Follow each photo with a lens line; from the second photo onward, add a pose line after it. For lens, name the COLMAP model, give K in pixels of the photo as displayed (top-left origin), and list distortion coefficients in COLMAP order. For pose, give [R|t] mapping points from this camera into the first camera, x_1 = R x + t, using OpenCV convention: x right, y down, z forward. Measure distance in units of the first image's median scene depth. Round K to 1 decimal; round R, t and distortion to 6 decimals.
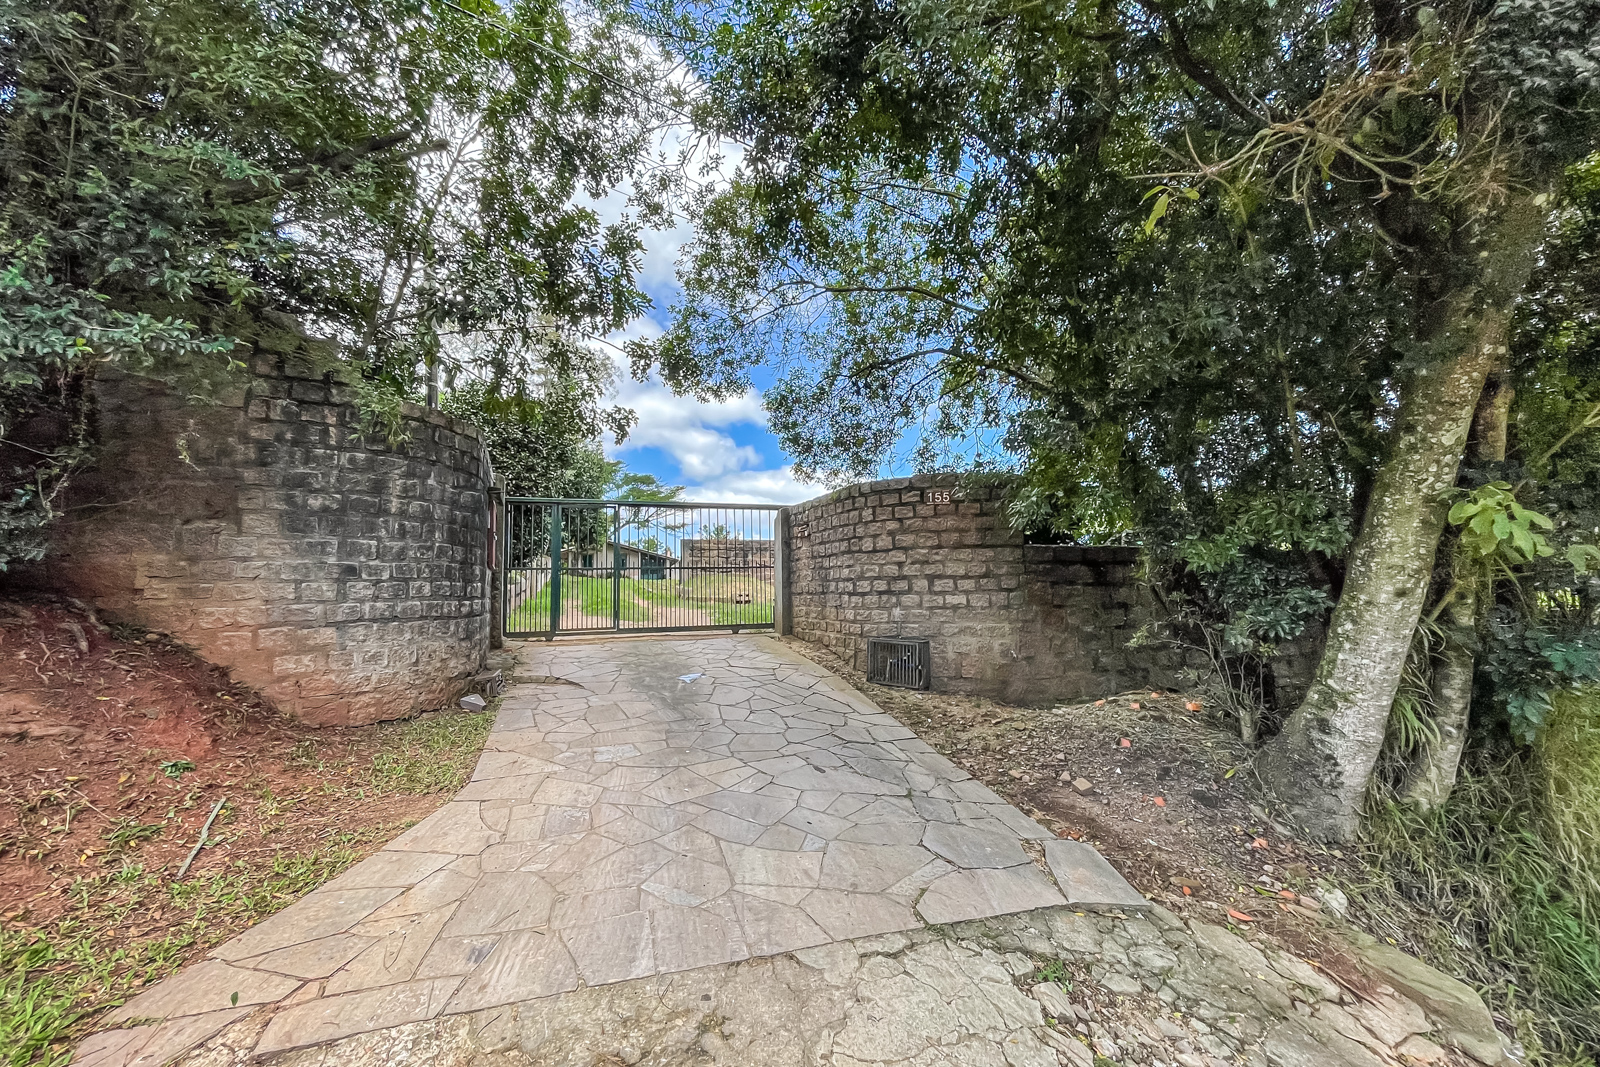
lens RADIAL K [[646.1, 0, 798.5], [0, 646.1, 527.8], [0, 0, 1]] dist [-0.001796, 0.000961]
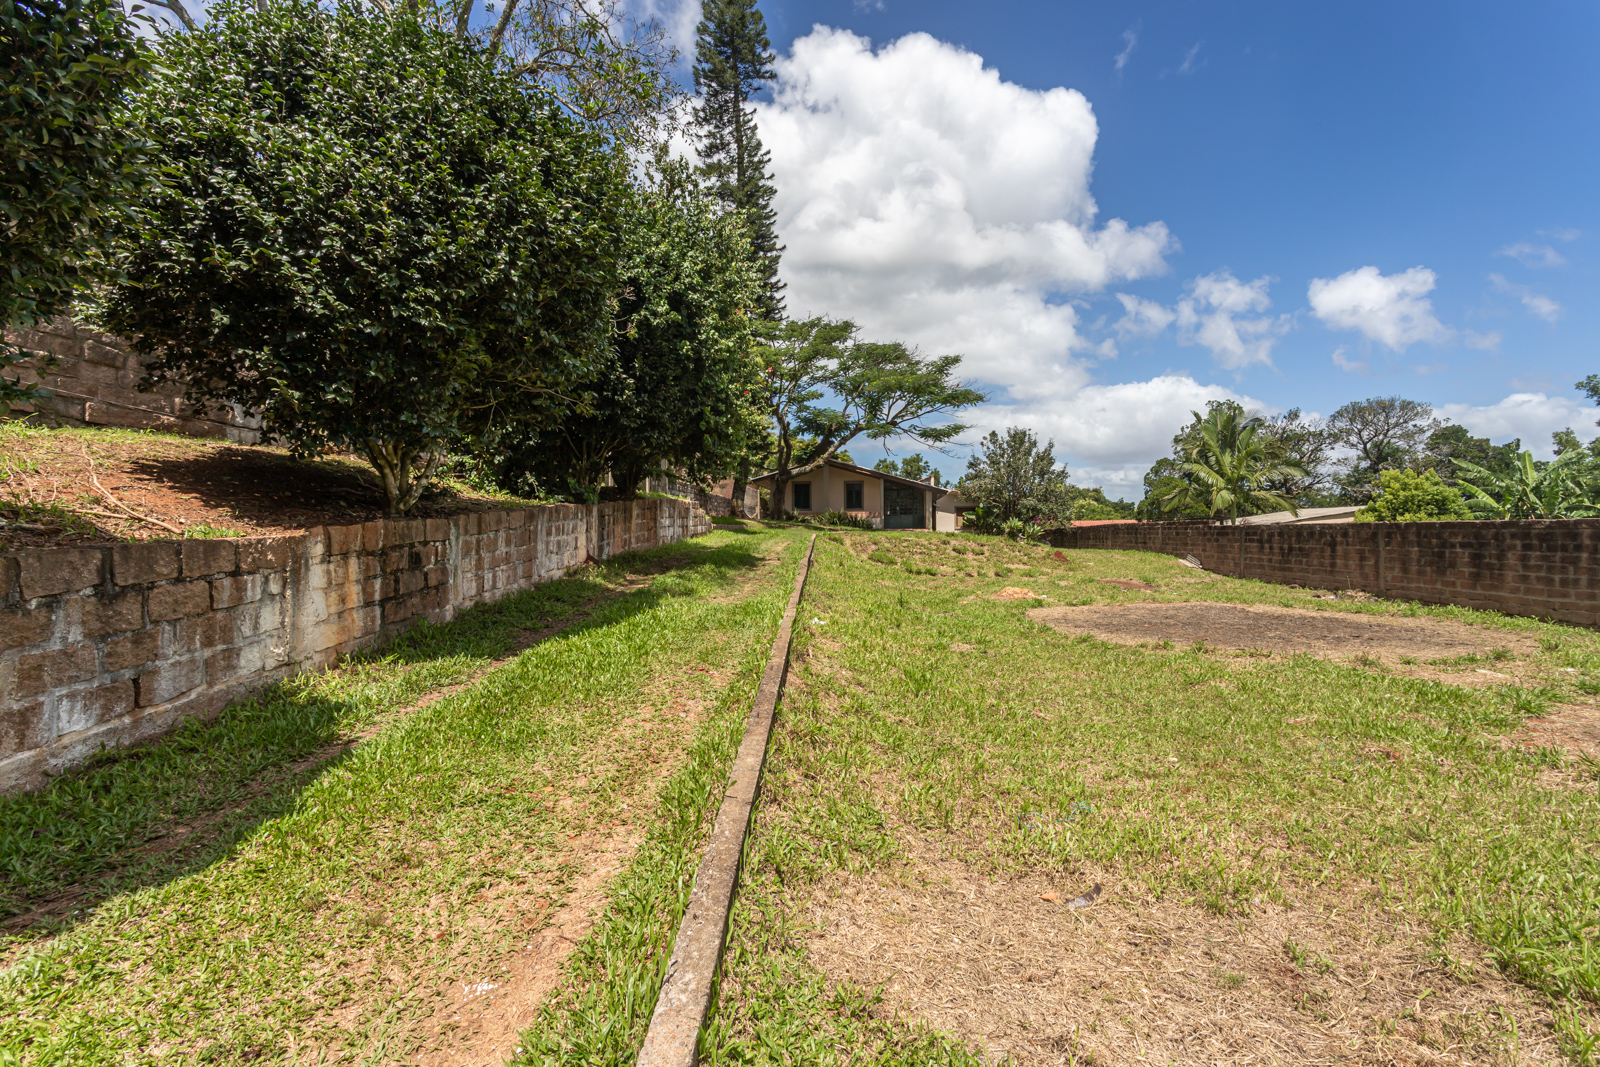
lens RADIAL K [[755.2, 0, 802.1], [0, 755.2, 533.8], [0, 0, 1]] dist [0.004075, 0.000459]
pose [[0.940337, 0.002097, -0.340239, -0.699960], [0.035128, 0.994039, 0.103212, 0.111169], [0.338428, -0.109006, 0.934657, 2.848044]]
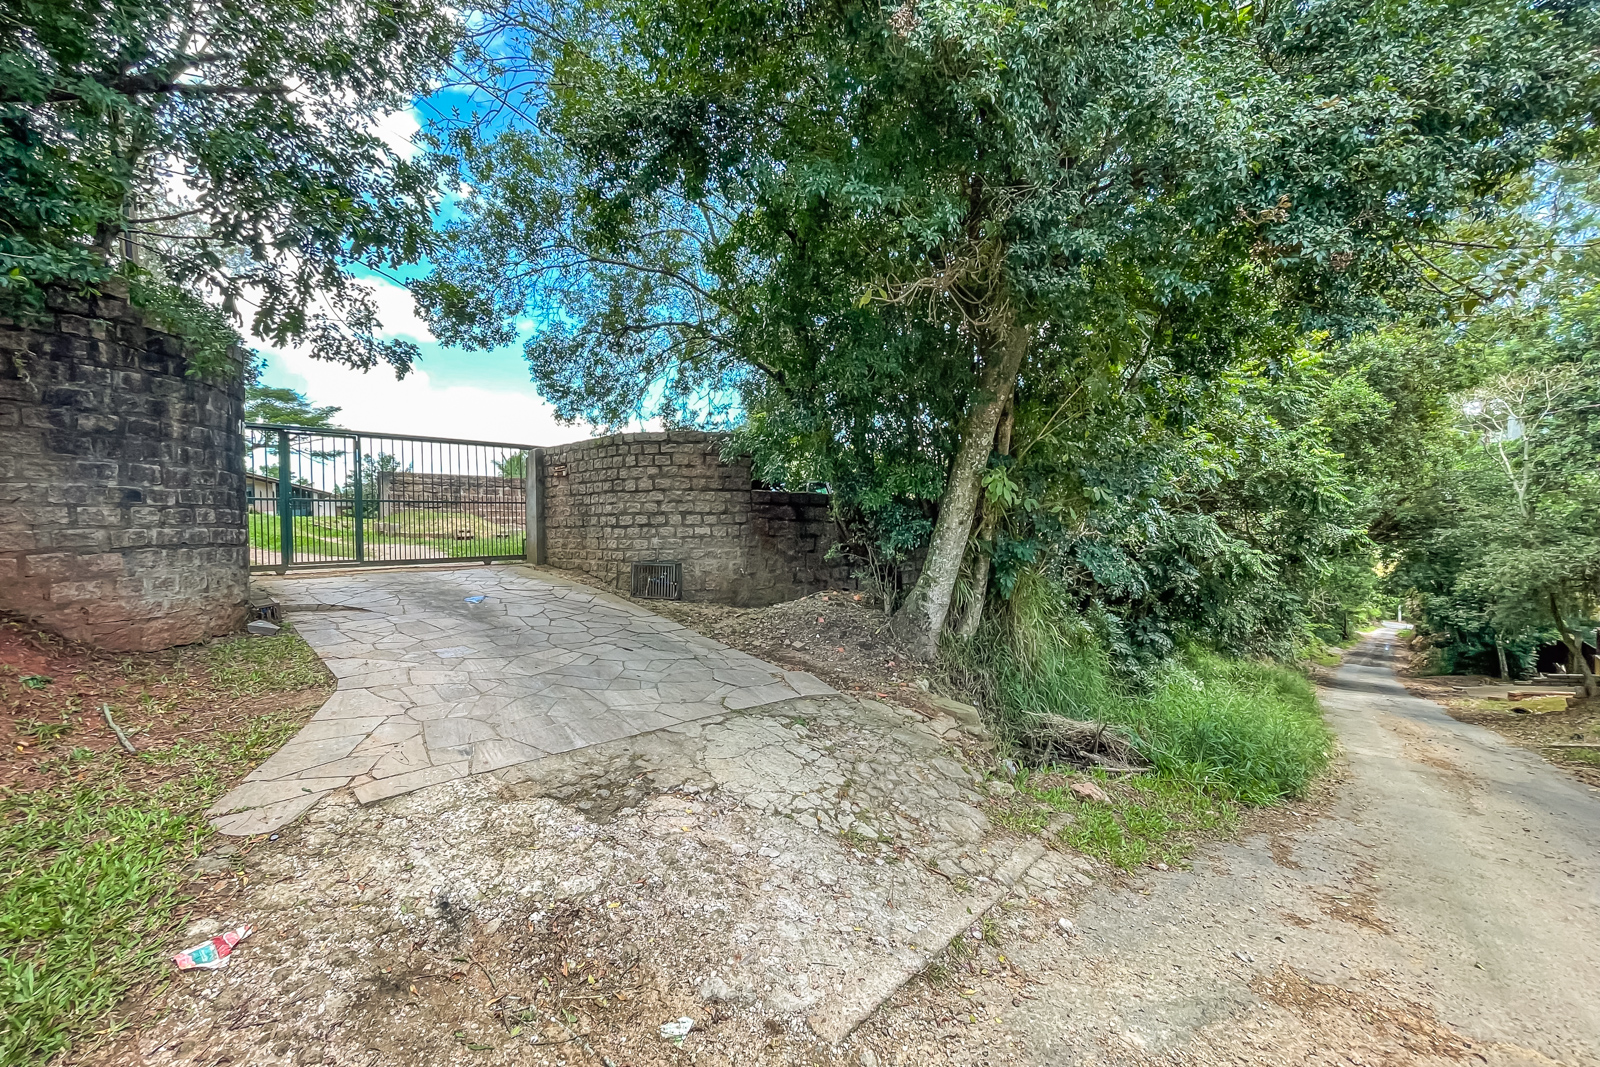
lens RADIAL K [[646.1, 0, 803.9], [0, 646.1, 524.9], [0, 0, 1]] dist [-0.001796, 0.000961]
pose [[0.885531, 0.005453, 0.464549, -0.260236], [-0.045282, 0.996183, 0.074623, -0.007964], [-0.462369, -0.087117, 0.882398, -0.336798]]
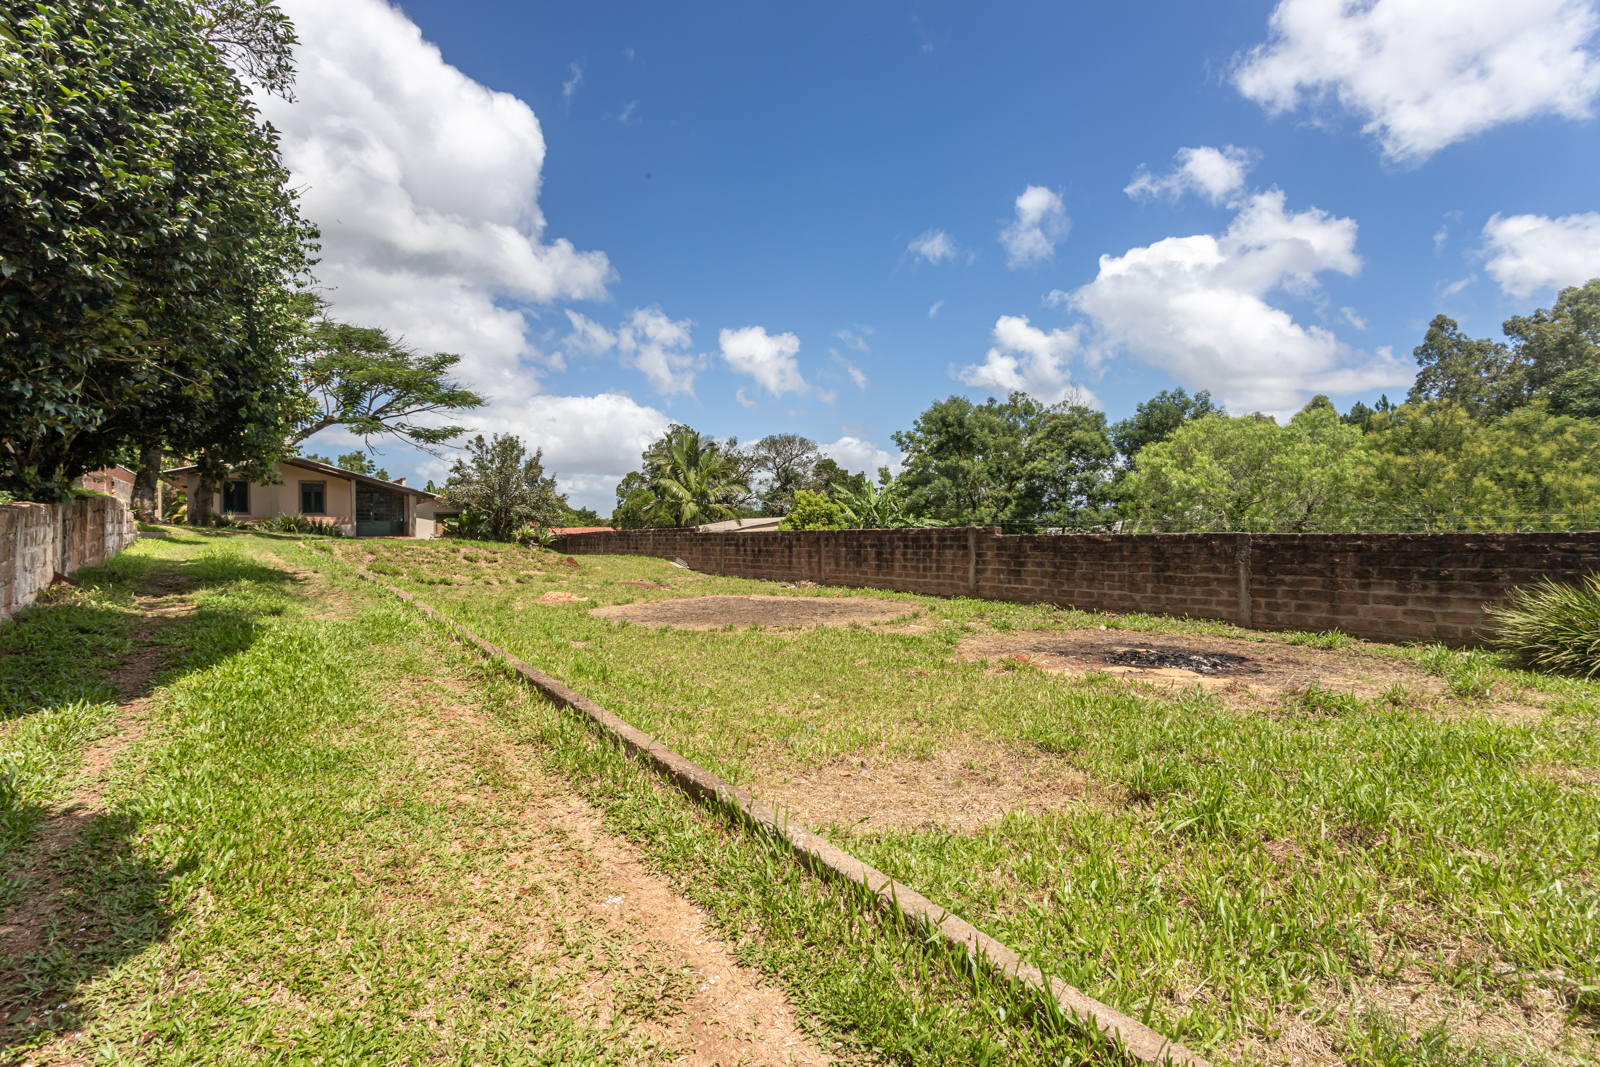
lens RADIAL K [[755.2, 0, 804.1], [0, 755.2, 525.7], [0, 0, 1]] dist [0.004075, 0.000459]
pose [[0.938495, 0.000107, 0.345294, -1.026696], [-0.031091, 0.995964, 0.084196, 0.094532], [-0.343892, -0.089754, 0.934710, 2.667200]]
